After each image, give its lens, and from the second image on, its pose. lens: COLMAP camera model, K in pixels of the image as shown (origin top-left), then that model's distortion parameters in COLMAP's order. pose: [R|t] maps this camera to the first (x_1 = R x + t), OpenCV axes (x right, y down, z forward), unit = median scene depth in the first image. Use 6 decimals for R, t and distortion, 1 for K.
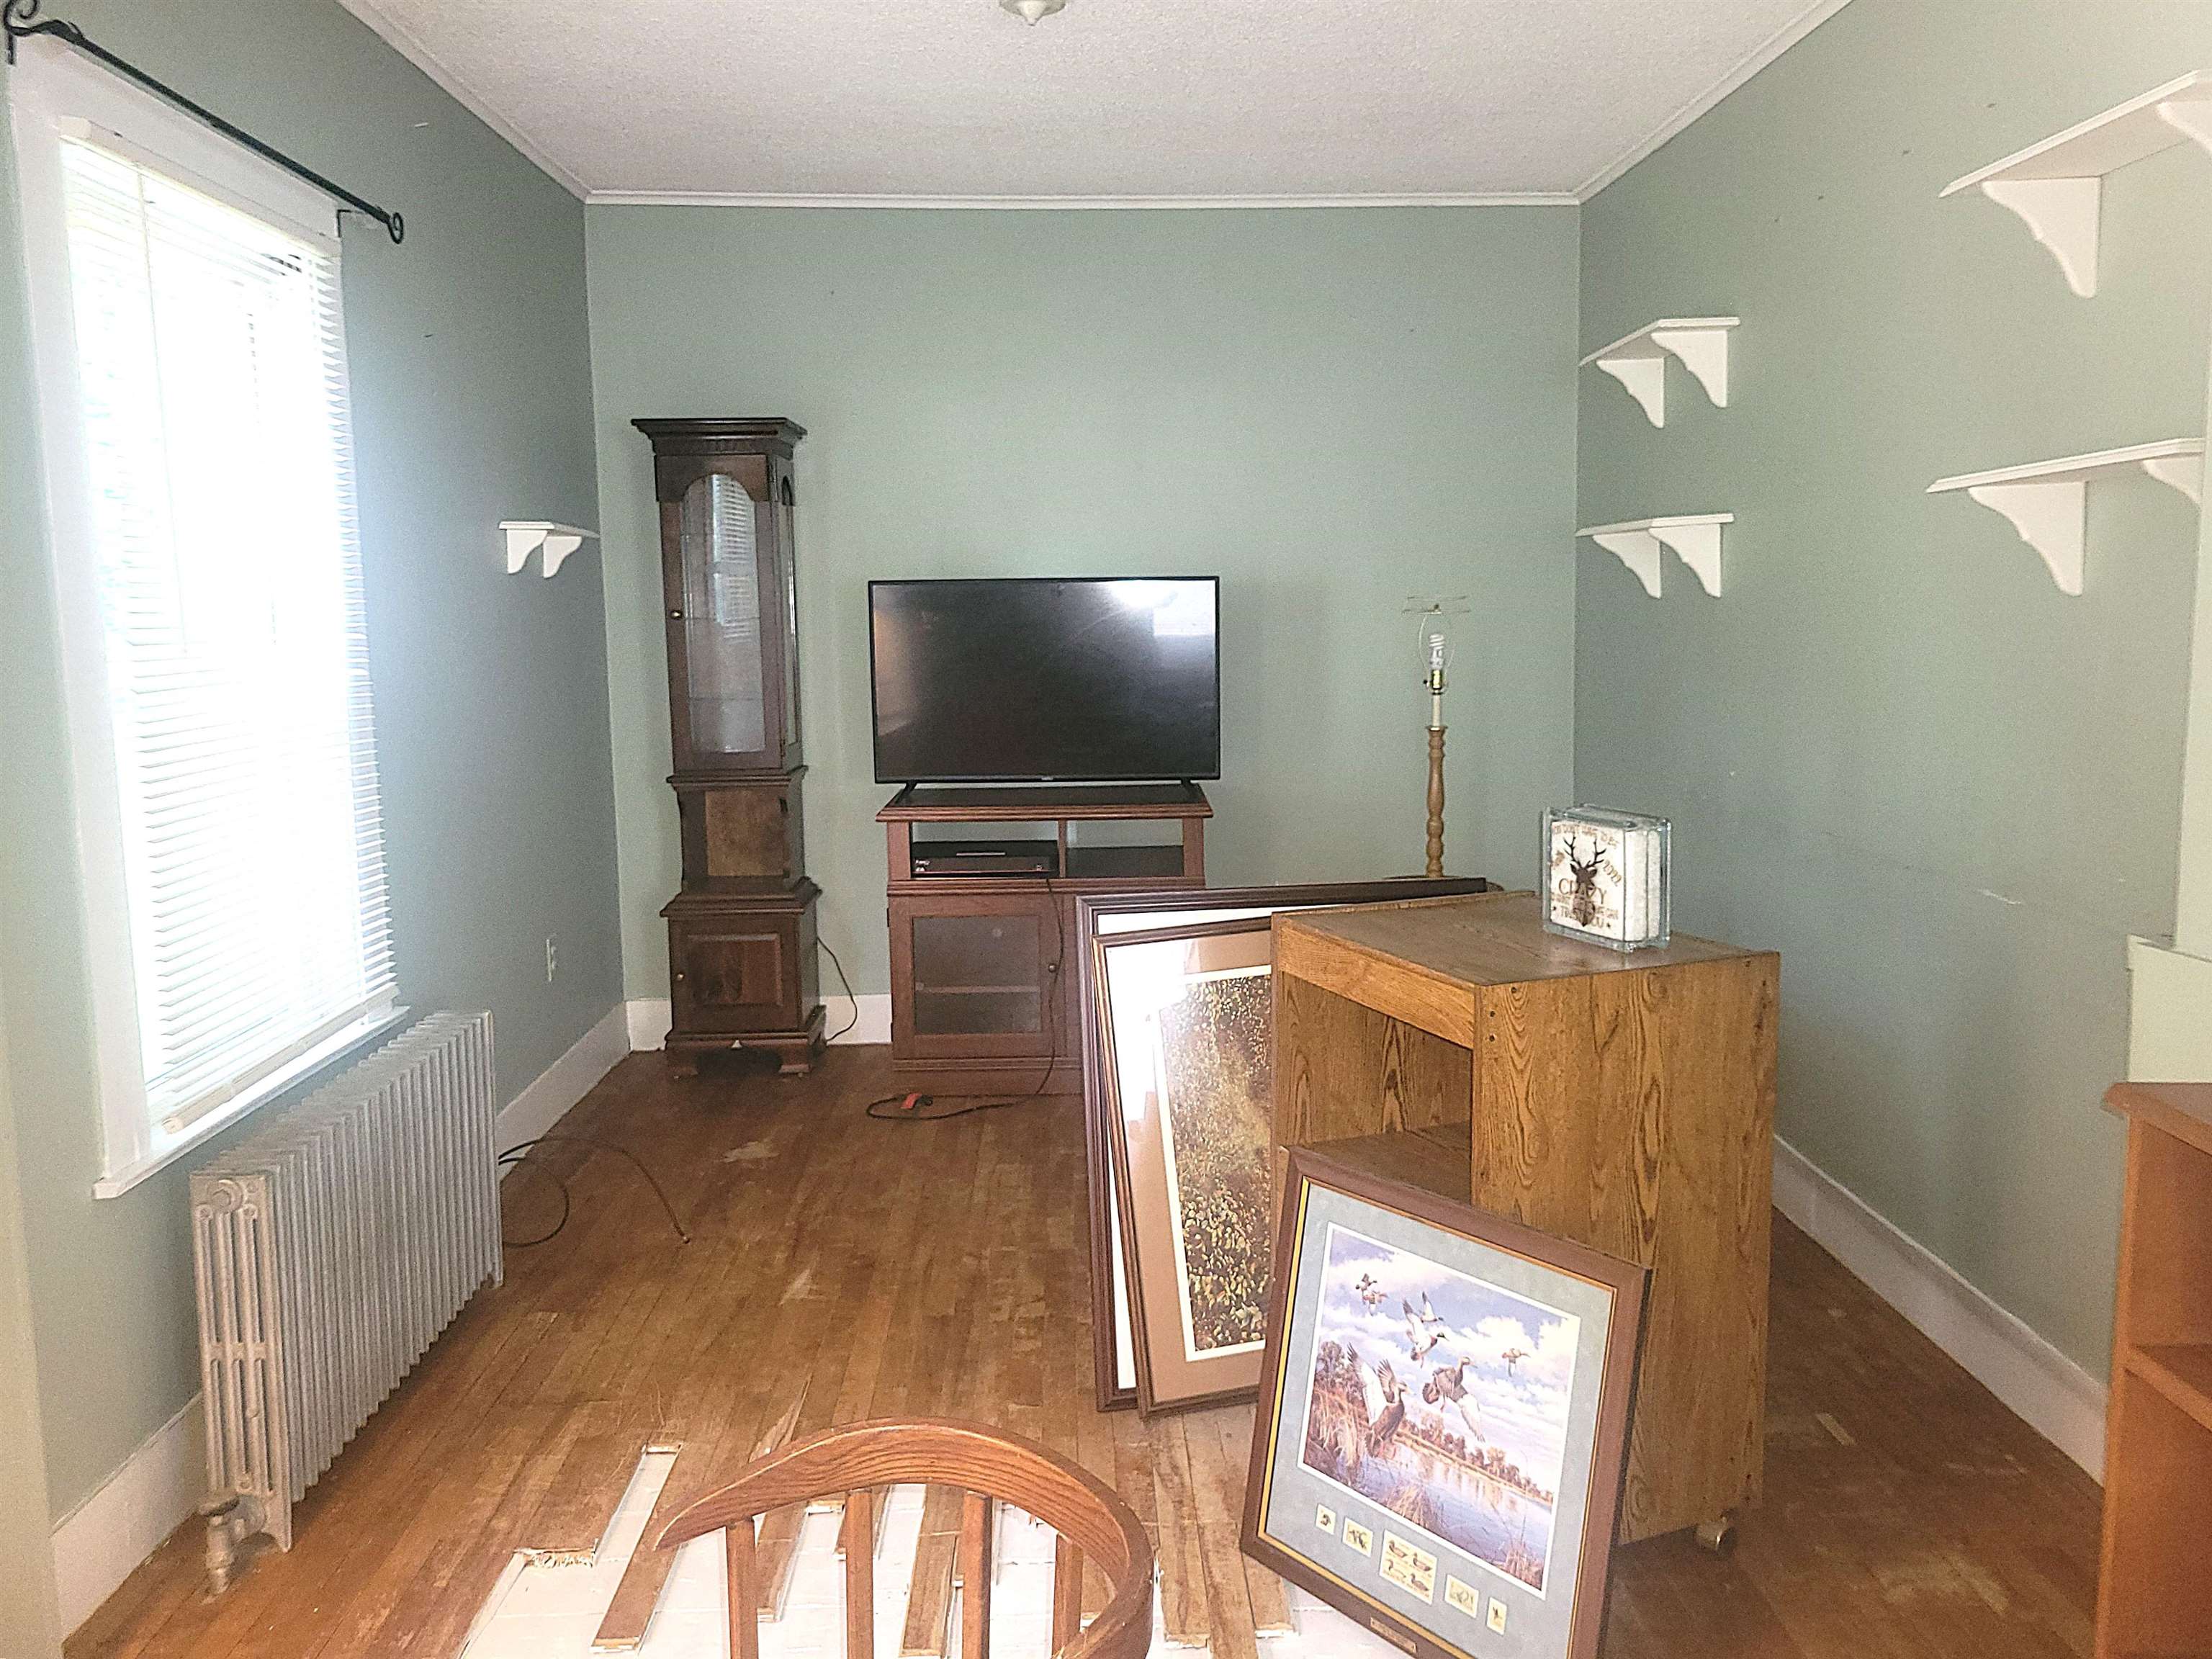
lens RADIAL K [[1715.1, 0, 1110.0], [0, 1715.1, 814.7], [0, 0, 1]] dist [0.047296, -0.031741]
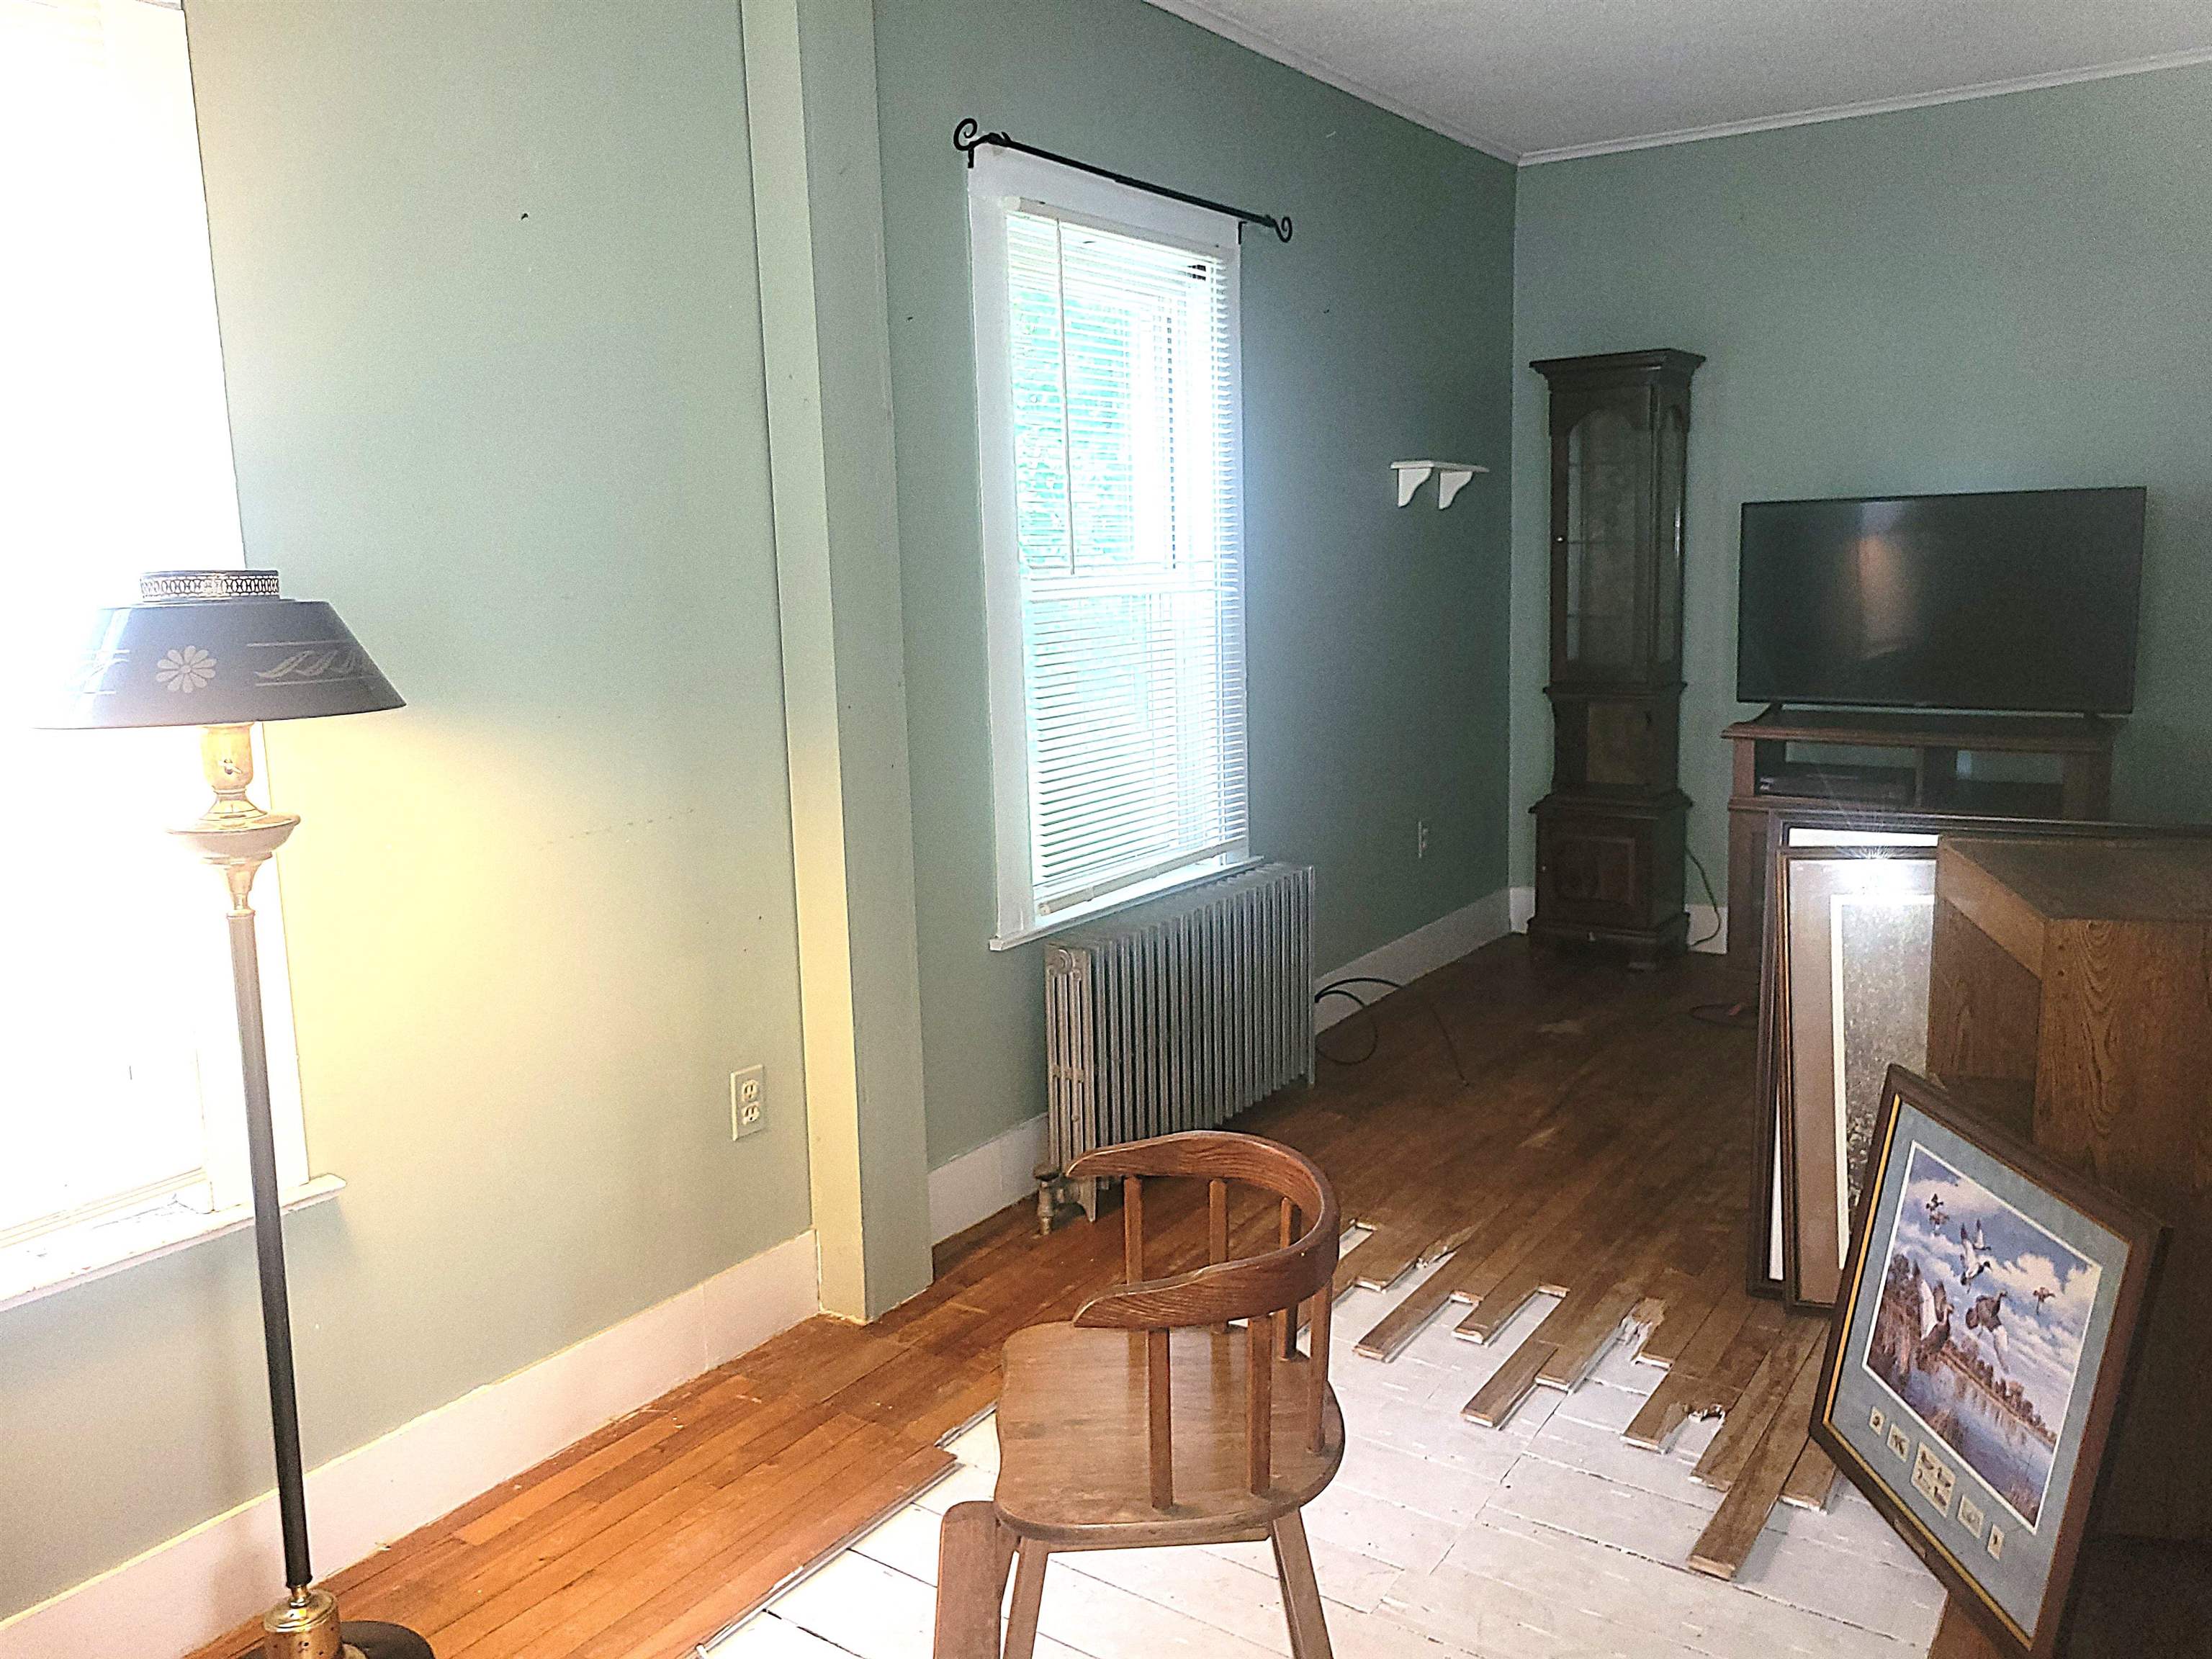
lens RADIAL K [[1673.2, 0, 1102.0], [0, 1673.2, 818.5], [0, 0, 1]] dist [0.035655, -0.006686]
pose [[0.803425, 0.087648, -0.588919, 0.314684], [-0.058104, 0.995926, 0.068955, 0.008370], [0.592564, -0.021182, 0.805245, -0.076173]]
